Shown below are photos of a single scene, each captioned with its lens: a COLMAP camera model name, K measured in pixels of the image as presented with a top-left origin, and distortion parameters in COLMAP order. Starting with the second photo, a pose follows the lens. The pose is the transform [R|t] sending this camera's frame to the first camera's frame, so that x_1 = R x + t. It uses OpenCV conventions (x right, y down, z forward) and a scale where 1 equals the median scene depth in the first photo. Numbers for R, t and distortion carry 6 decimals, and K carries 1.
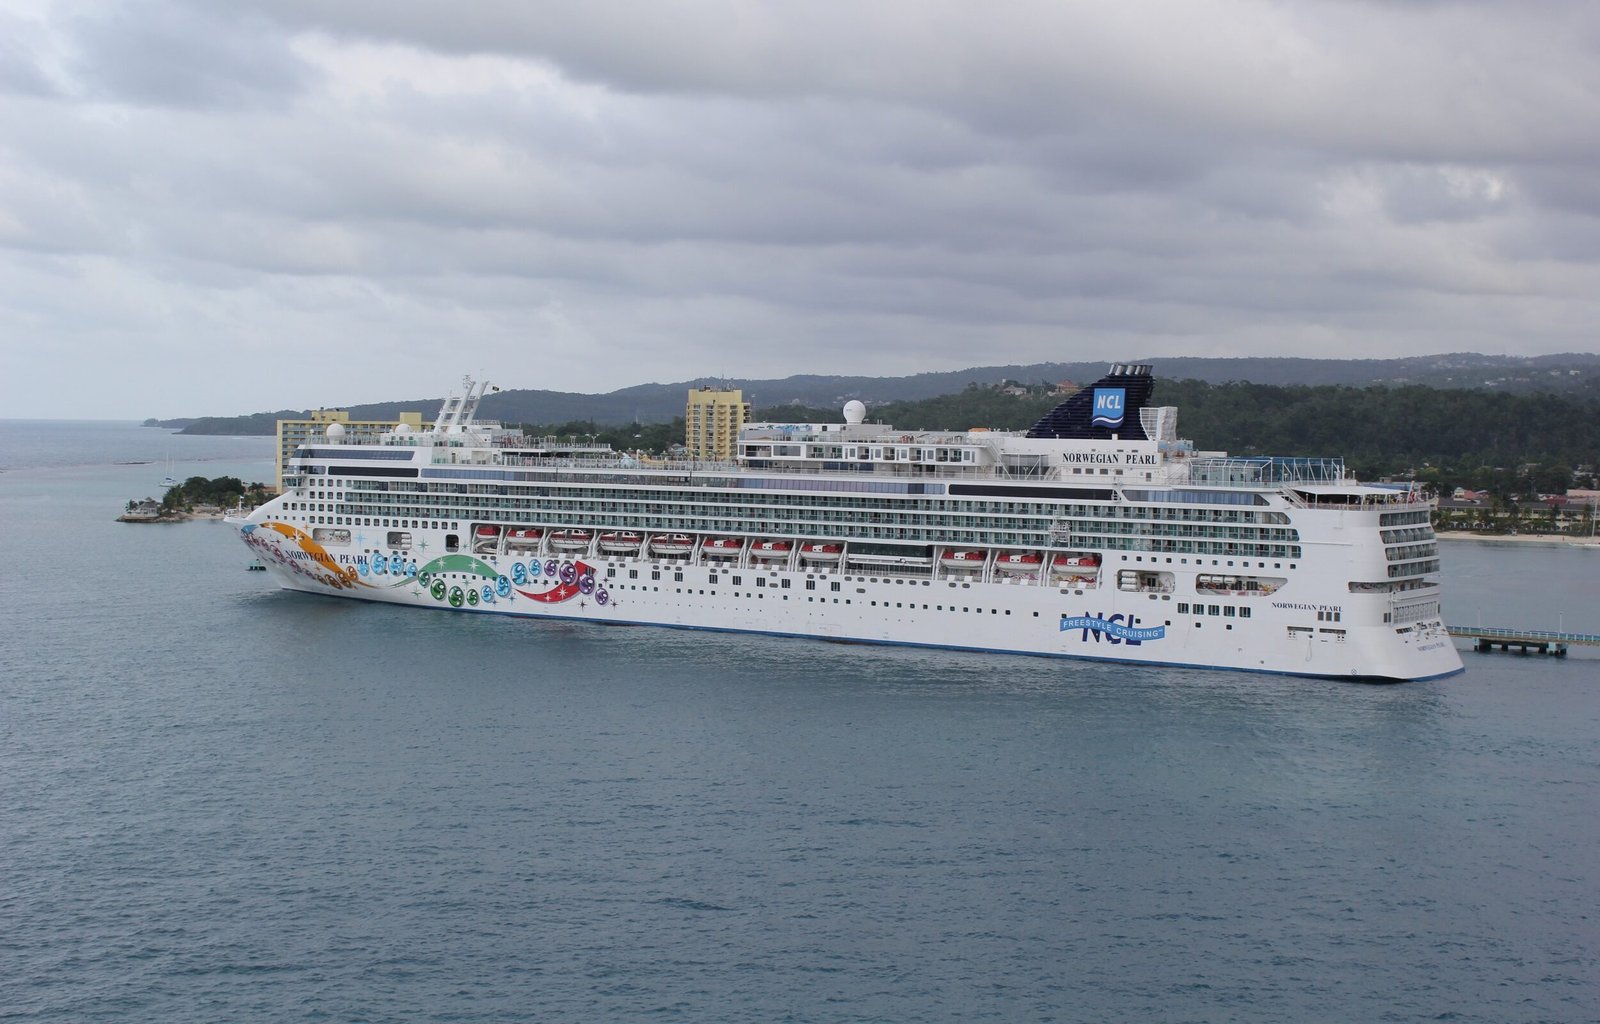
lens RADIAL K [[635.9, 0, 800.5], [0, 635.9, 511.8], [0, 0, 1]] dist [-0.000529, -0.000007]
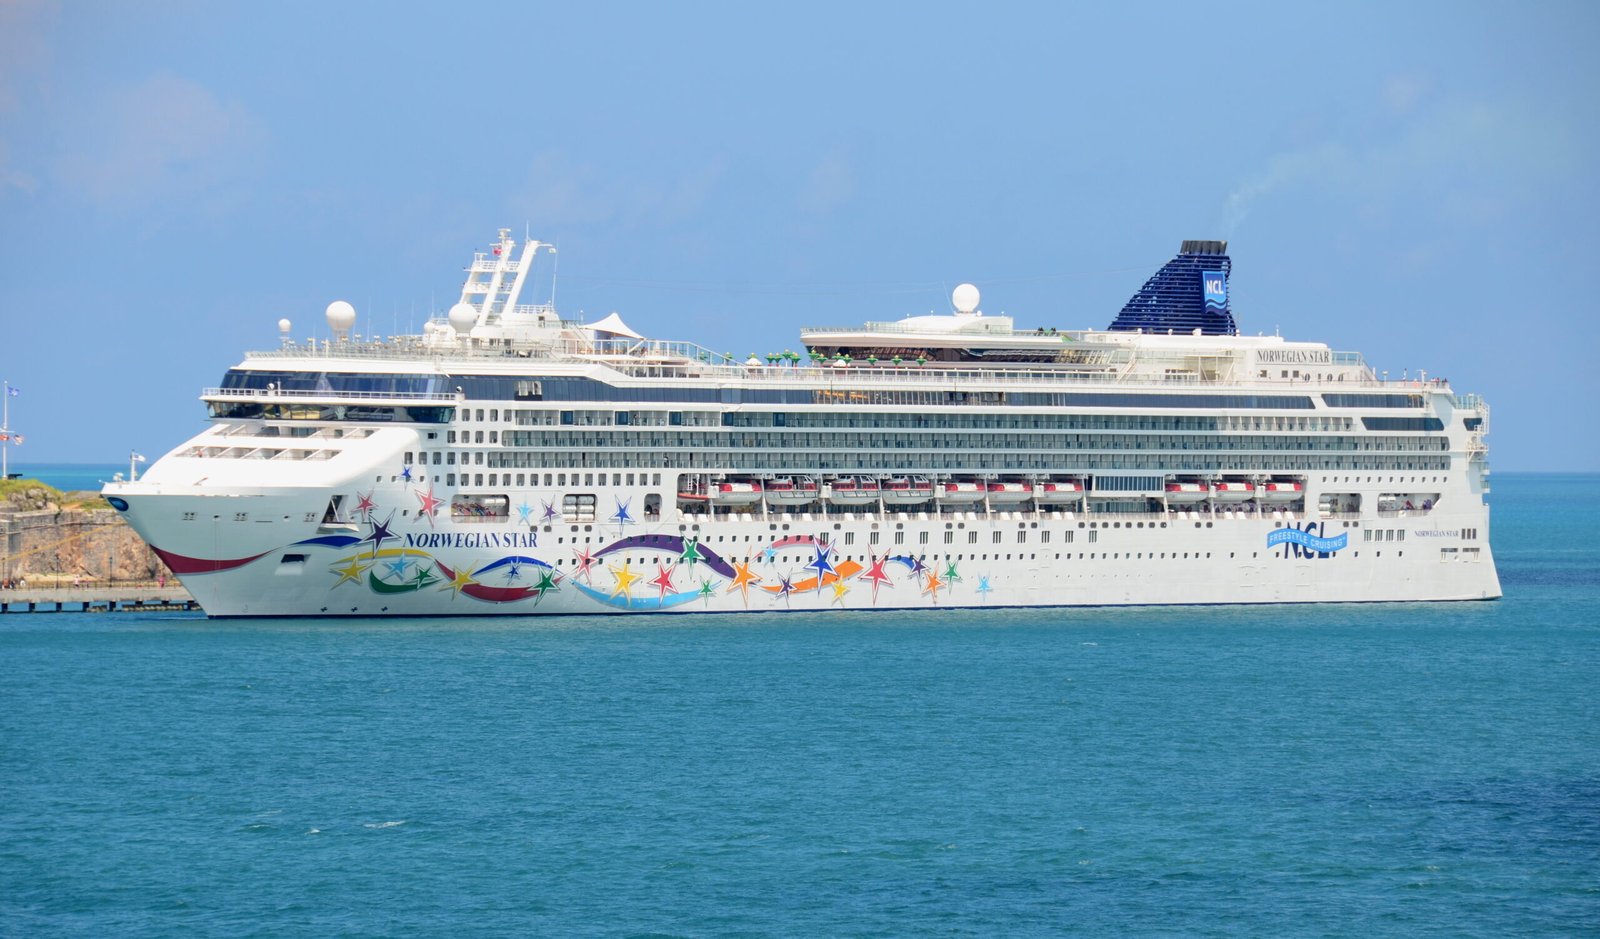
lens RADIAL K [[882.5, 0, 799.8], [0, 882.5, 472.9], [0, 0, 1]] dist [-0.001579, -0.000821]
pose [[0.955994, -0.045469, 0.289841, -0.667629], [0.031580, 0.998126, 0.052420, -0.024805], [-0.291681, -0.040960, 0.955638, 0.141978]]
